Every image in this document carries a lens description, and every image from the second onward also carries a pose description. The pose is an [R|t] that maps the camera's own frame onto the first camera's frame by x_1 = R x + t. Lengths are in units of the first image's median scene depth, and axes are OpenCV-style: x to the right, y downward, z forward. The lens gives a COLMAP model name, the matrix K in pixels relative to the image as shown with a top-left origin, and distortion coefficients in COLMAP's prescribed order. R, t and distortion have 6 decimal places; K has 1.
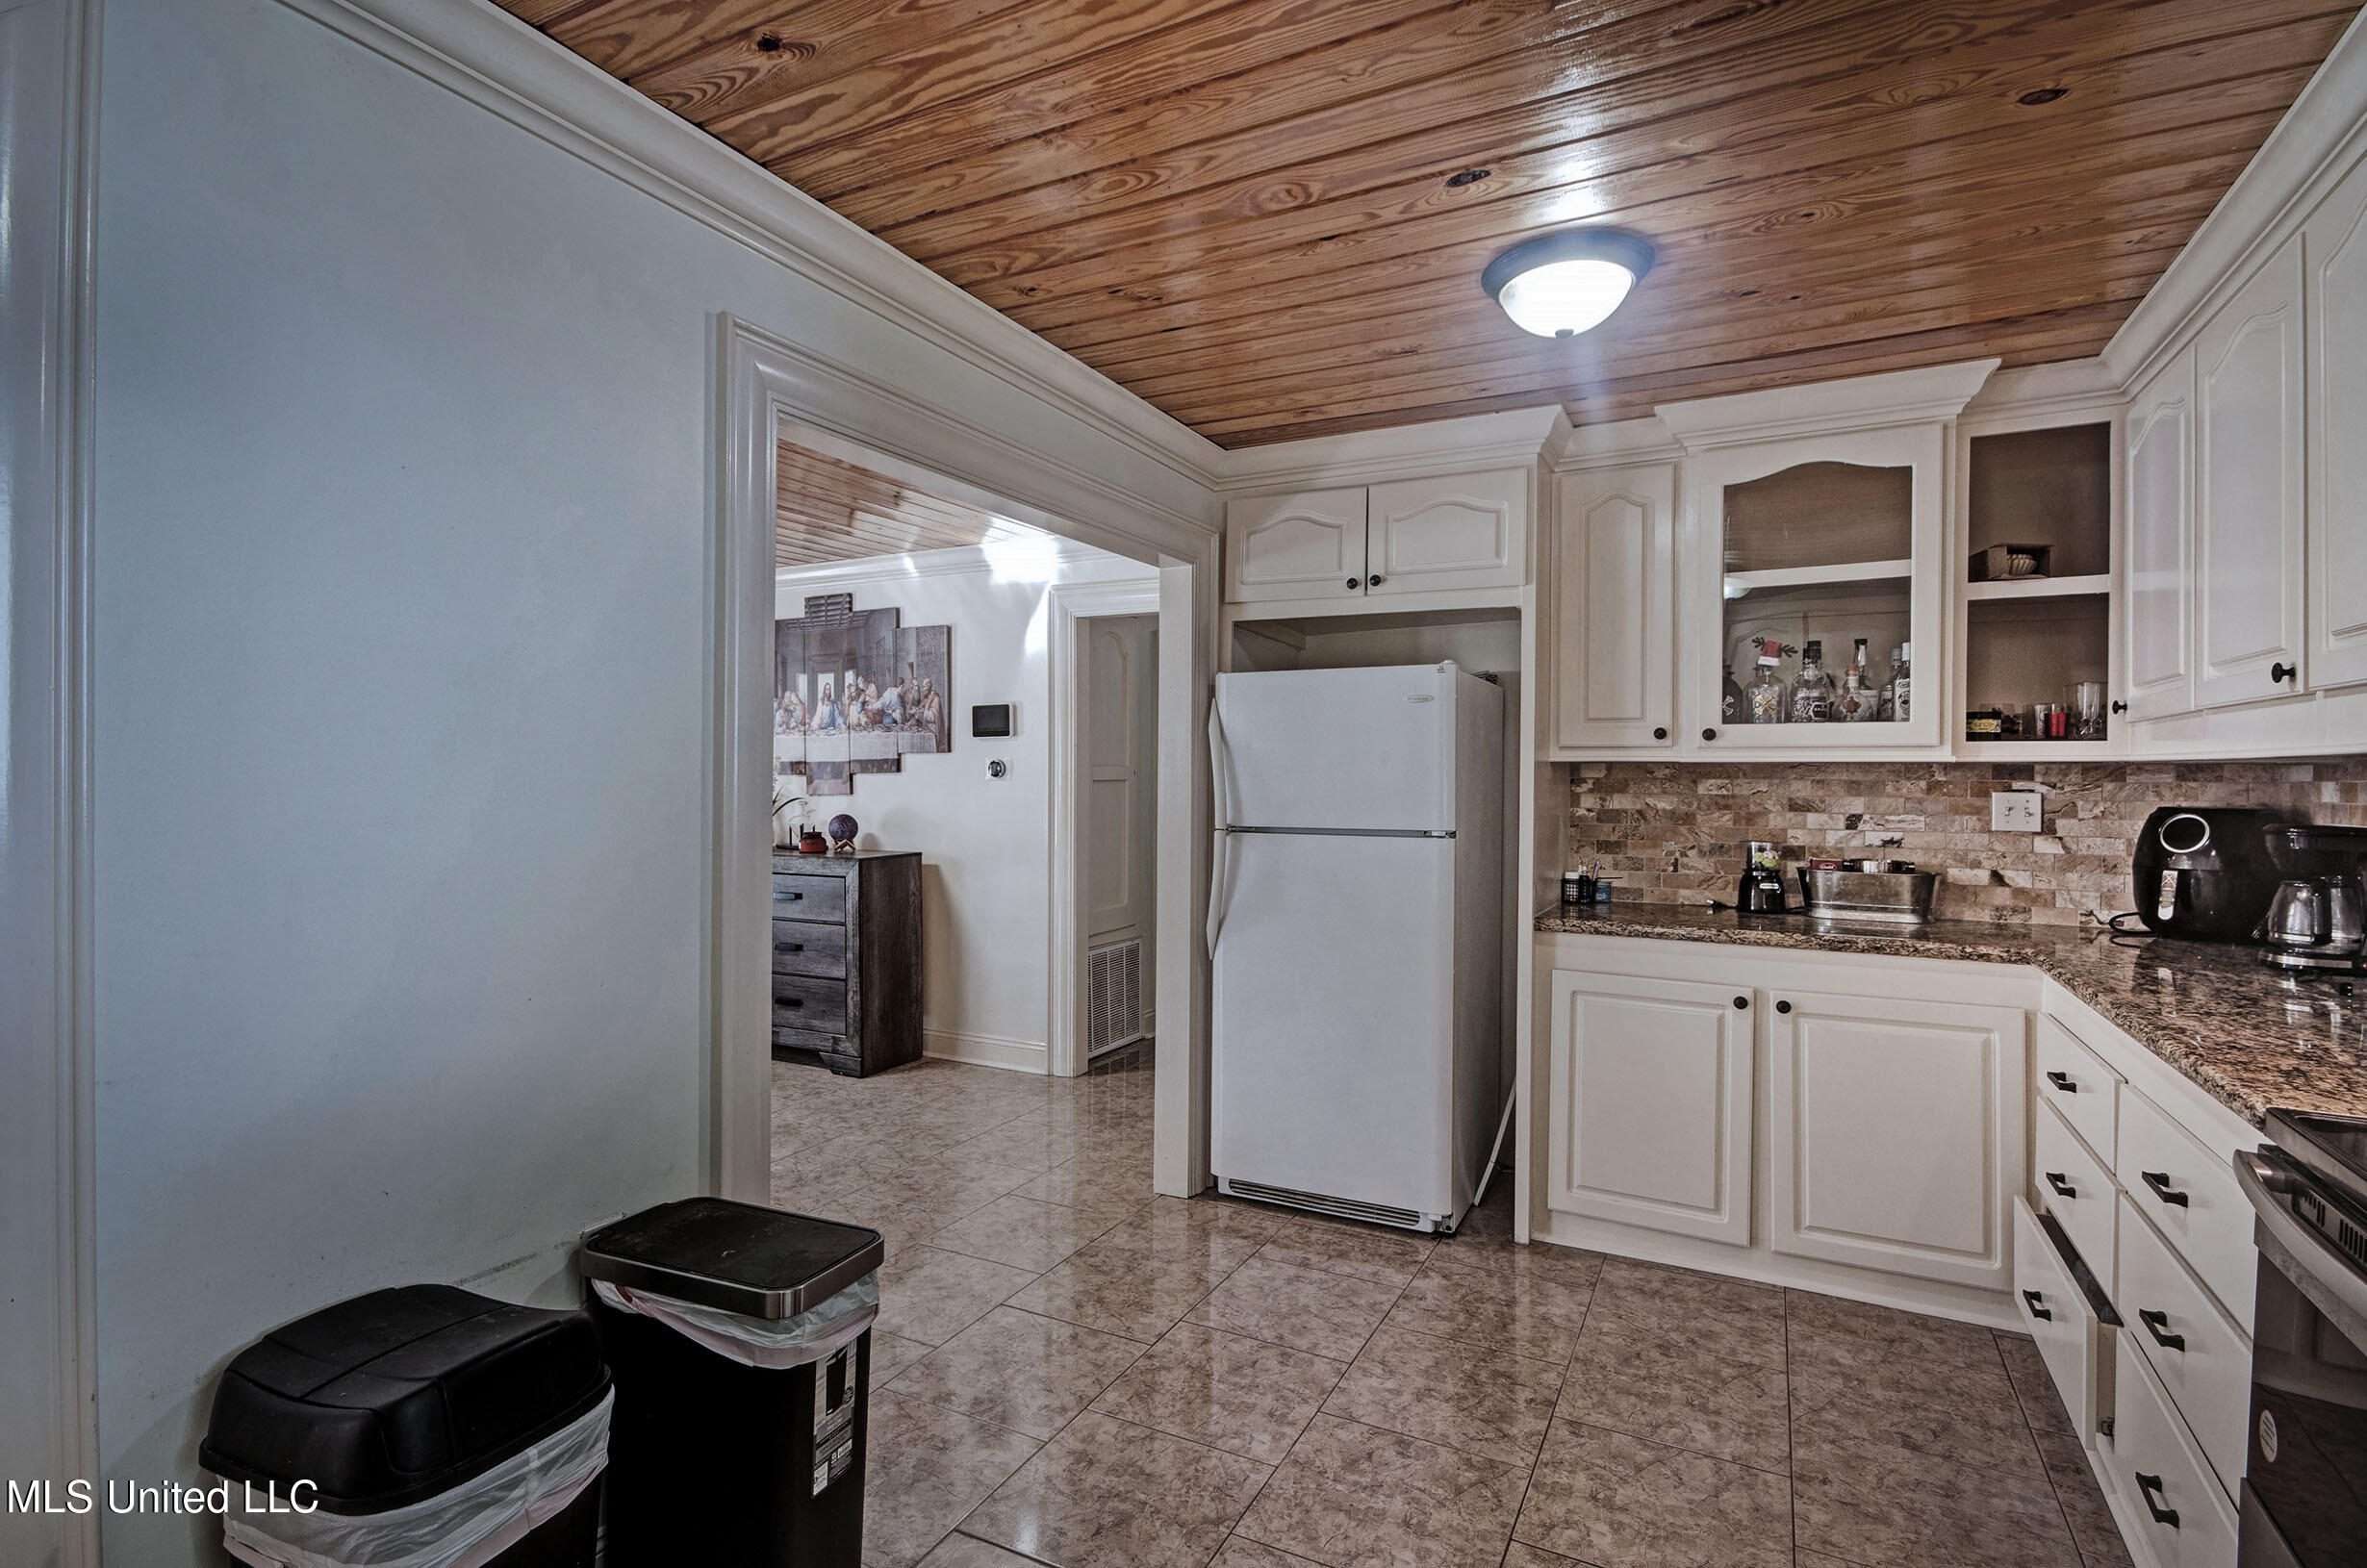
lens RADIAL K [[1134.1, 0, 1173.9], [0, 1134.1, 775.7], [0, 0, 1]] dist [0.016491, 0.000167]
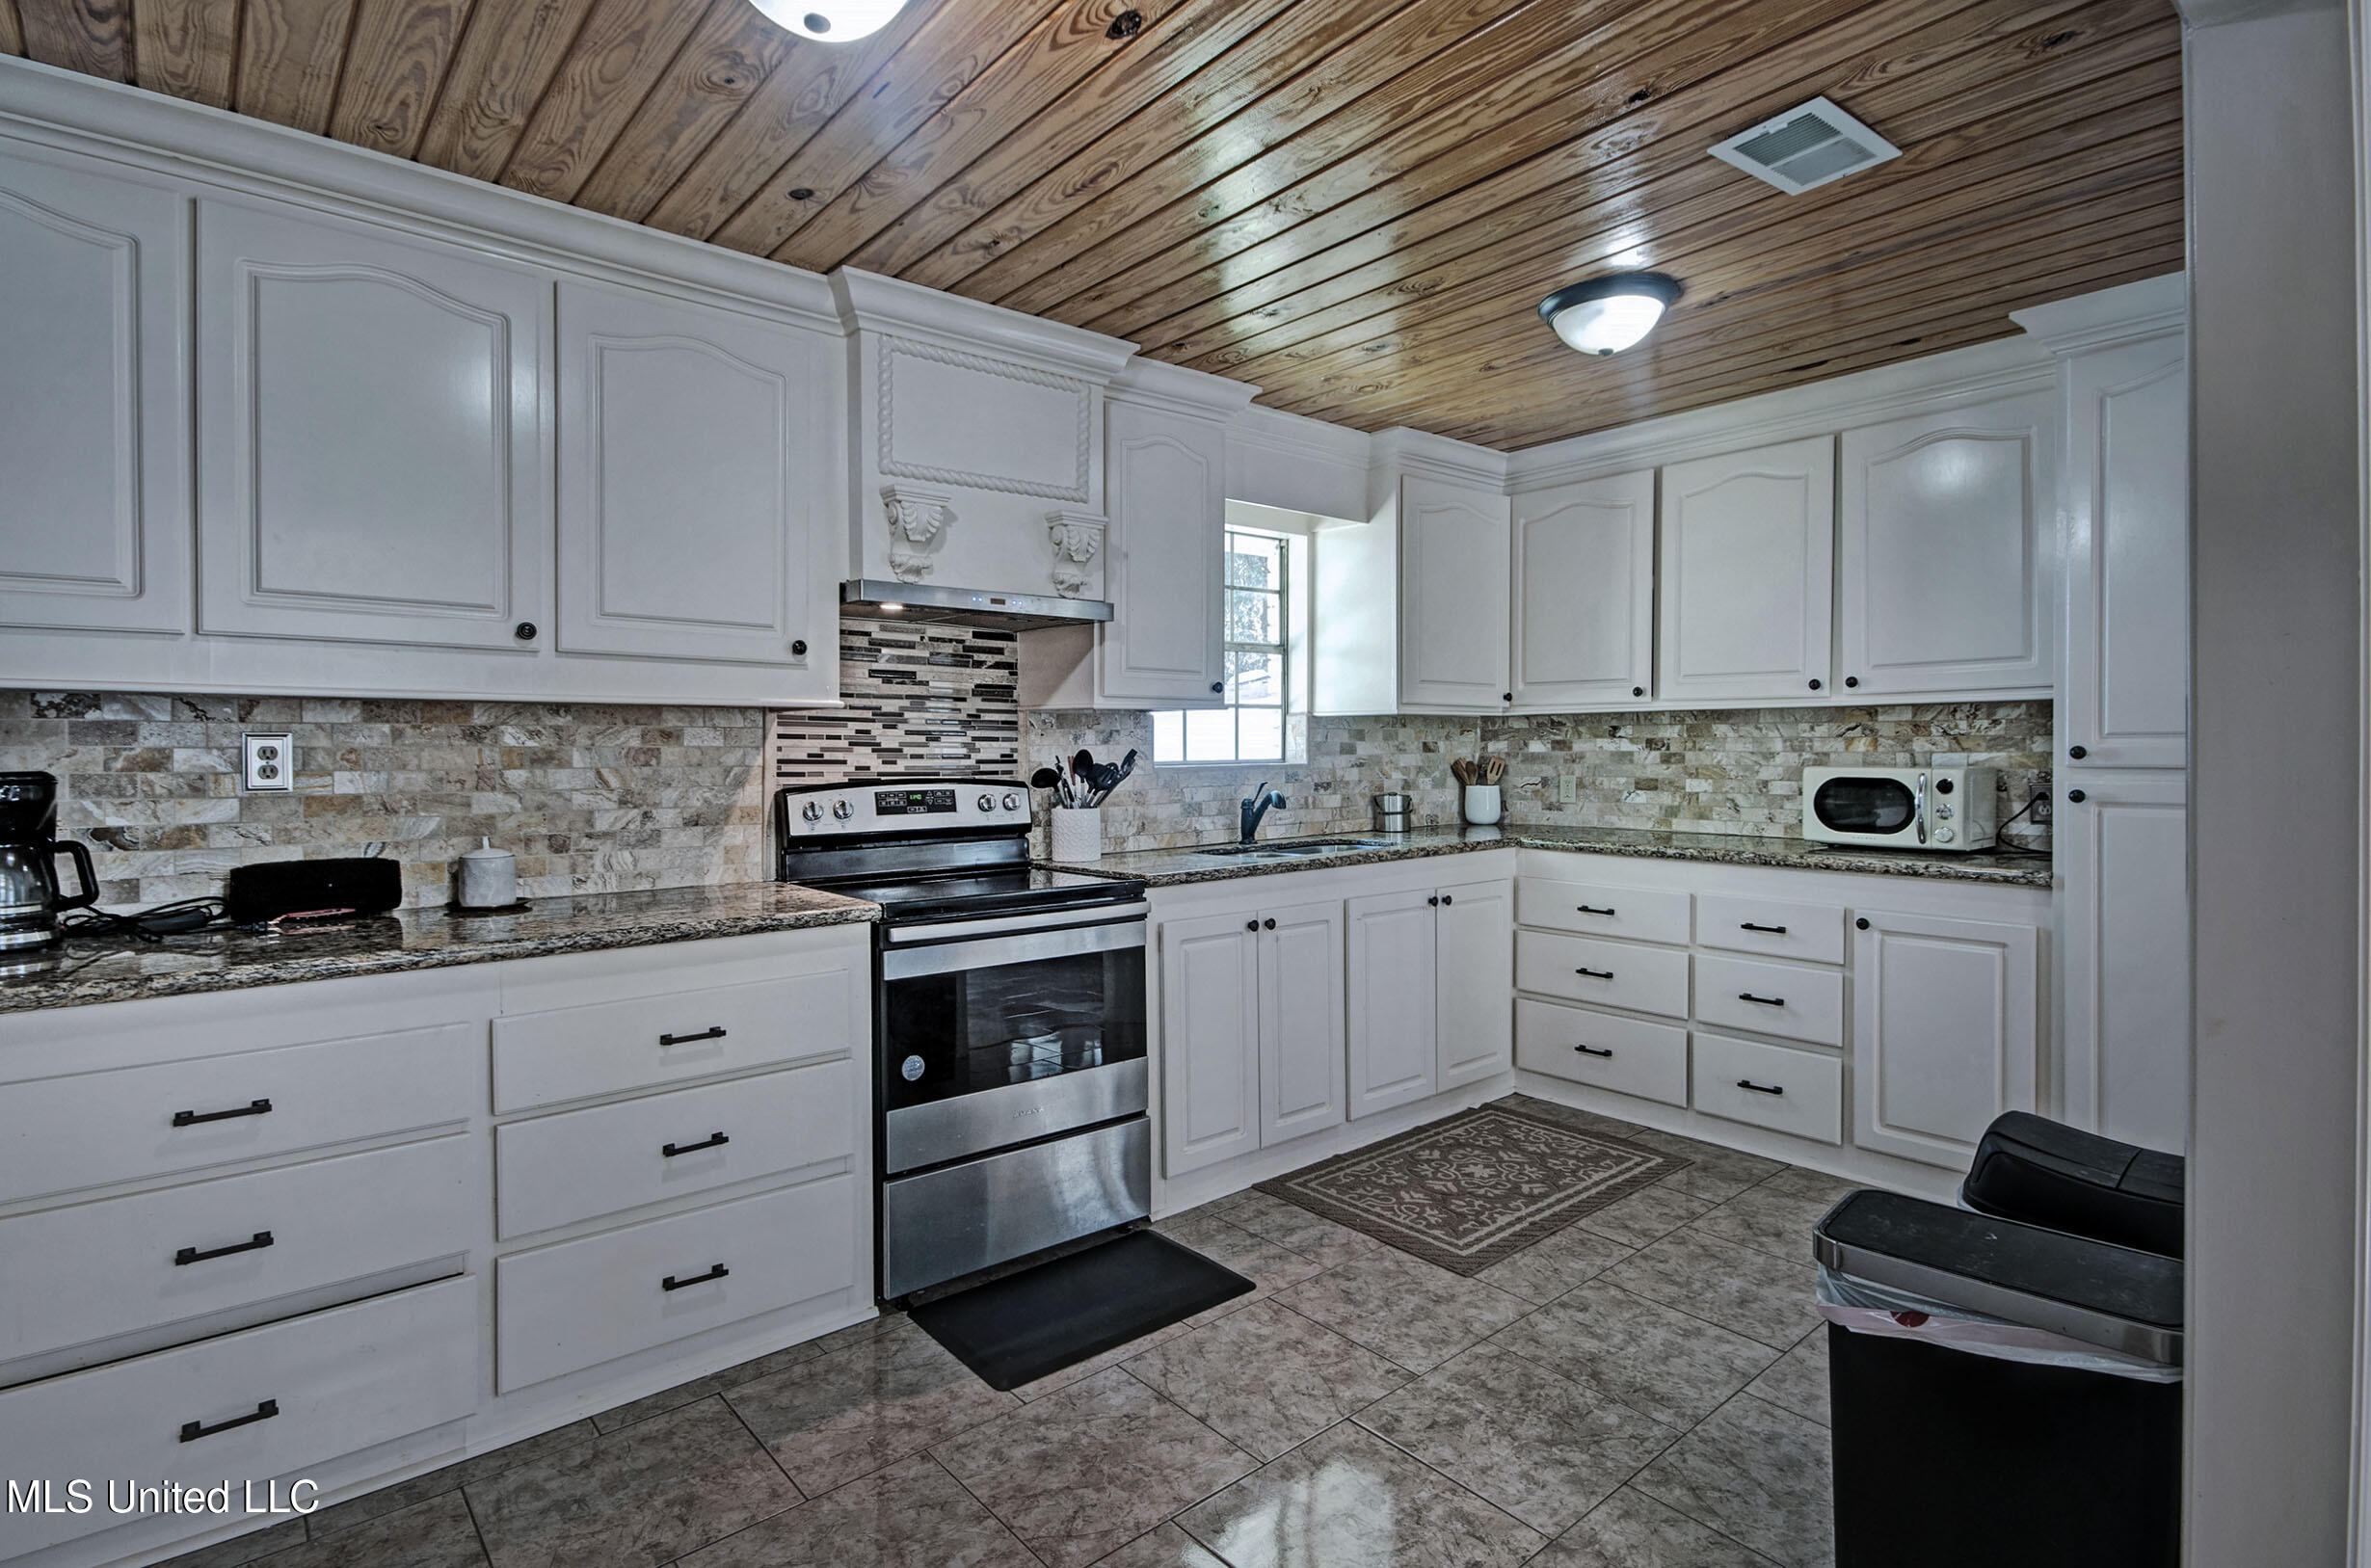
lens RADIAL K [[1161.7, 0, 1188.7], [0, 1161.7, 757.4], [0, 0, 1]] dist [-0.000114, 0.000110]
pose [[-0.929126, -0.006945, 0.369698, -0.075129], [-0.003251, 0.999938, 0.010613, 0.015757], [-0.369749, 0.008659, -0.929091, 1.095302]]
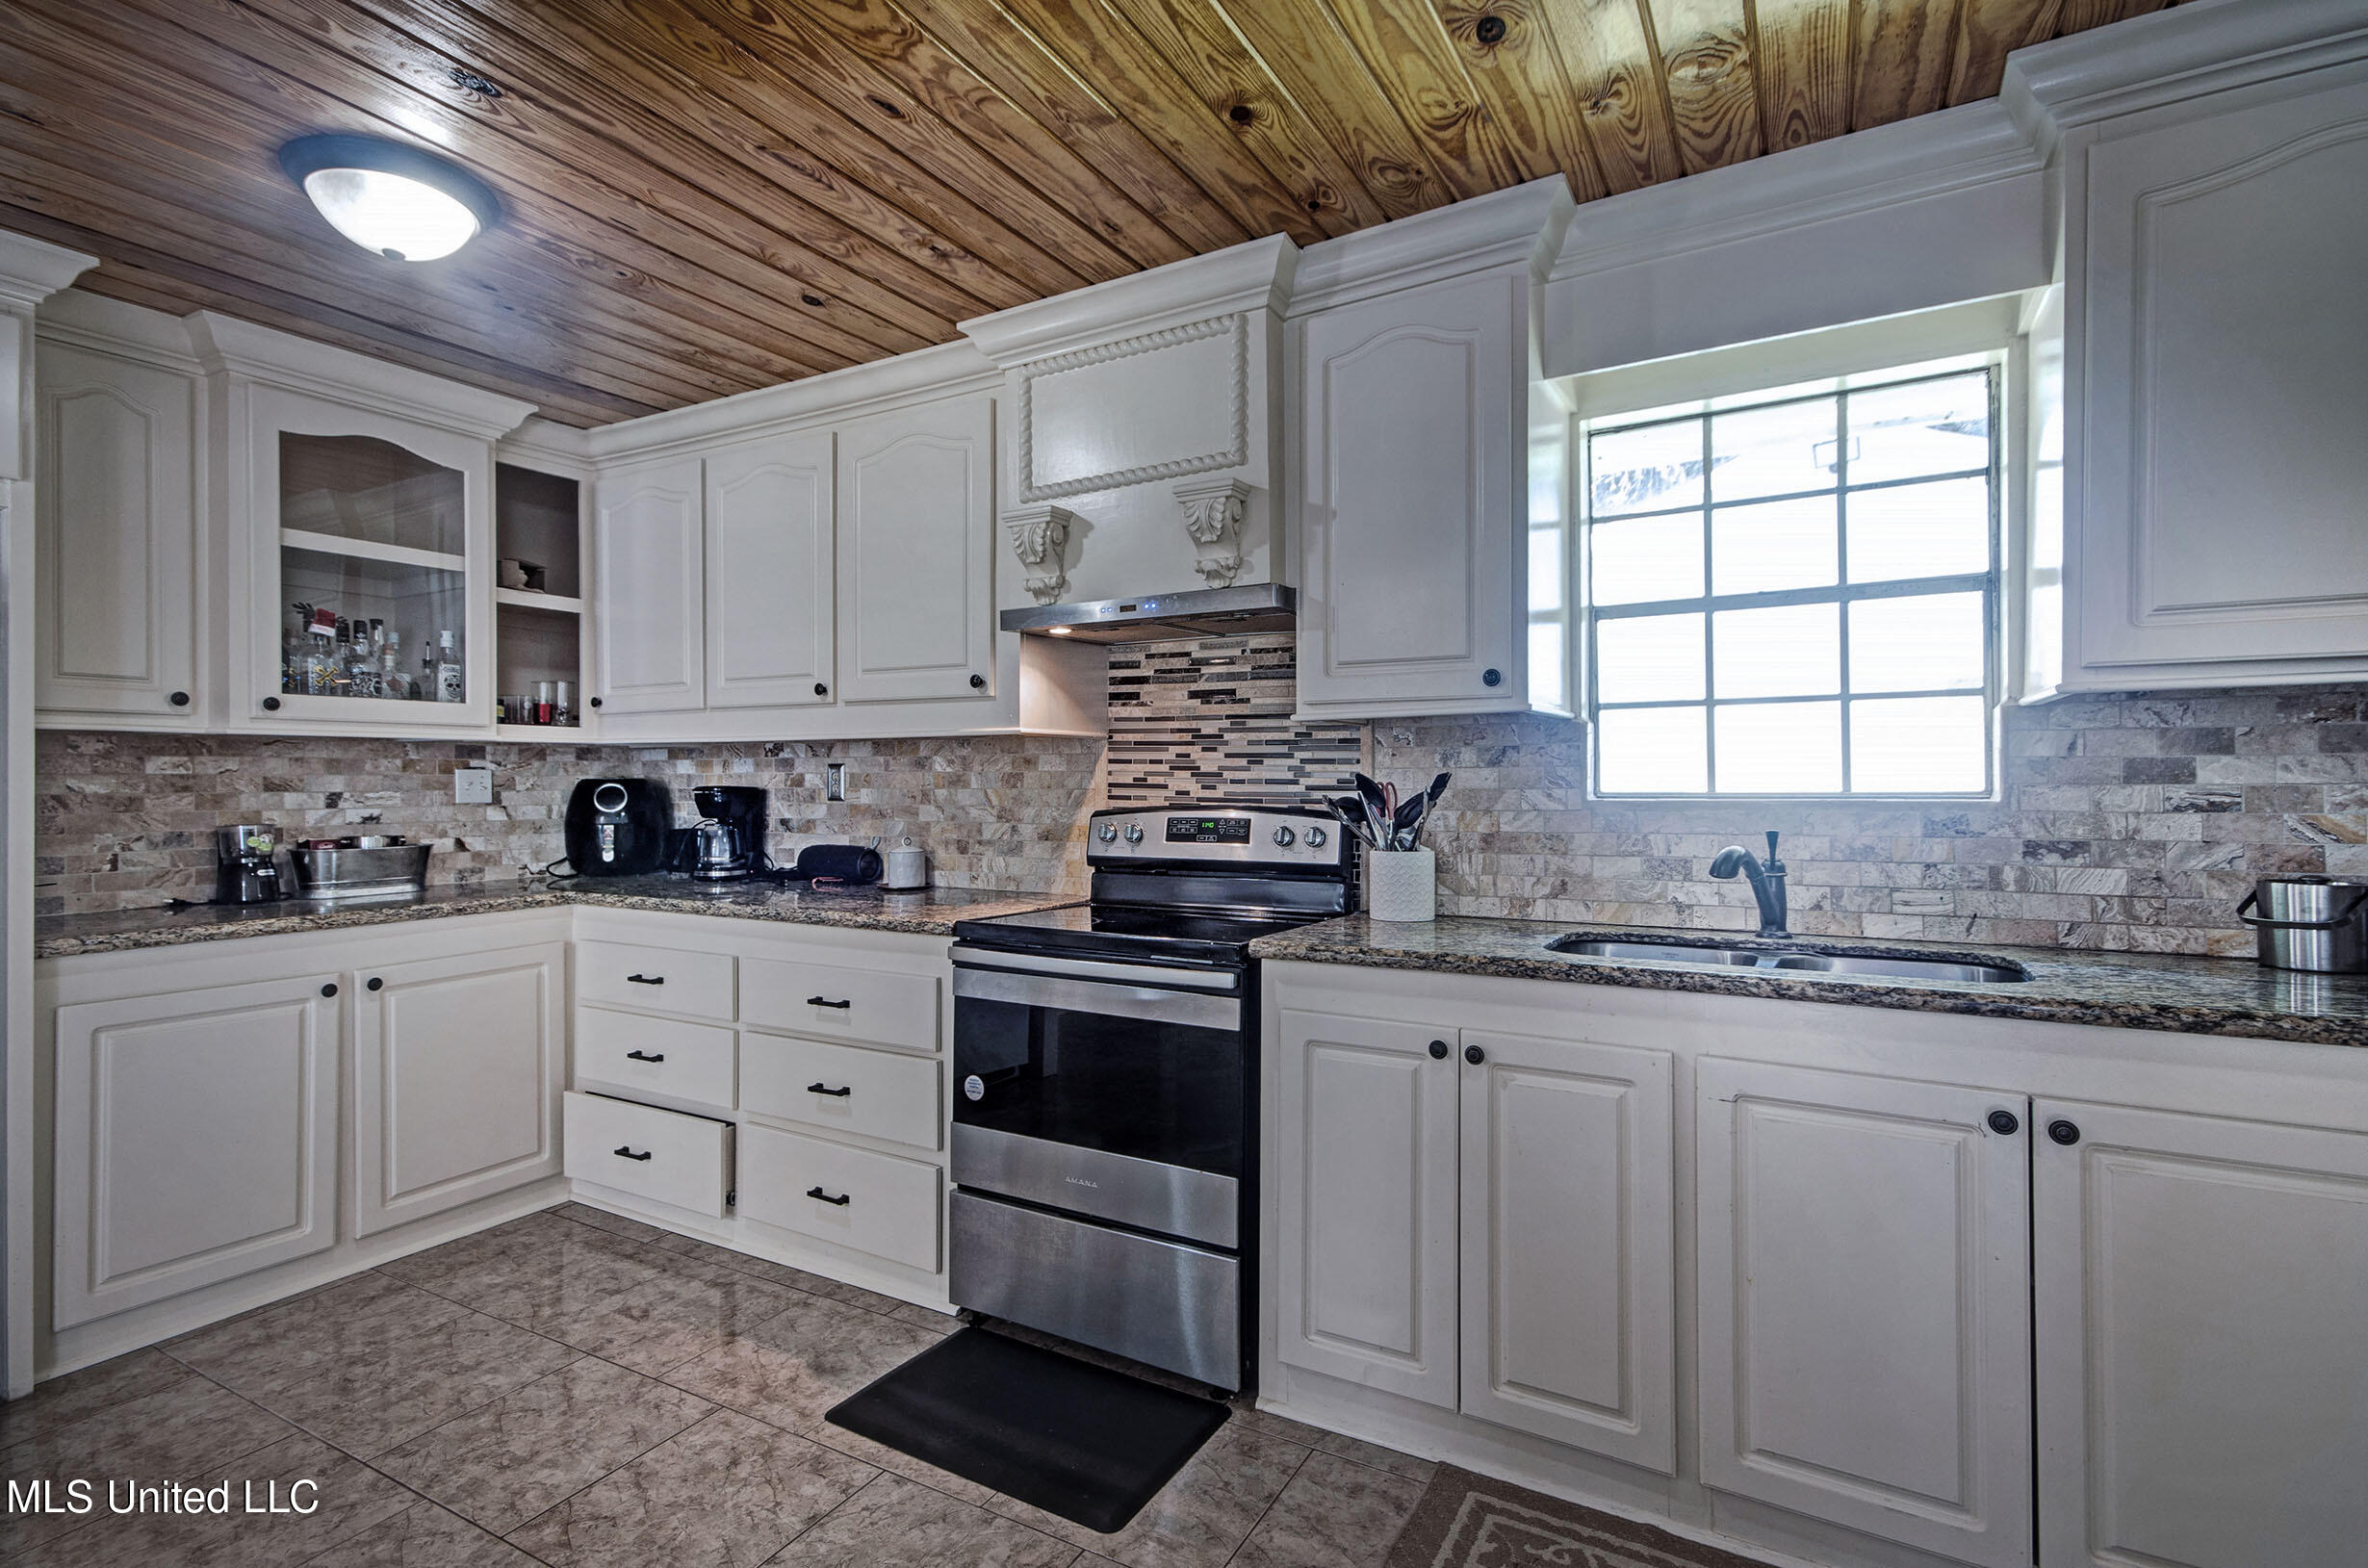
lens RADIAL K [[1134.7, 0, 1174.4], [0, 1134.7, 775.7], [0, 0, 1]] dist [0.016491, 0.000167]
pose [[0.040834, -0.004435, 0.999156, -0.392689], [0.002808, 0.999987, 0.004324, 0.018004], [-0.999162, 0.002630, 0.040846, 0.244778]]
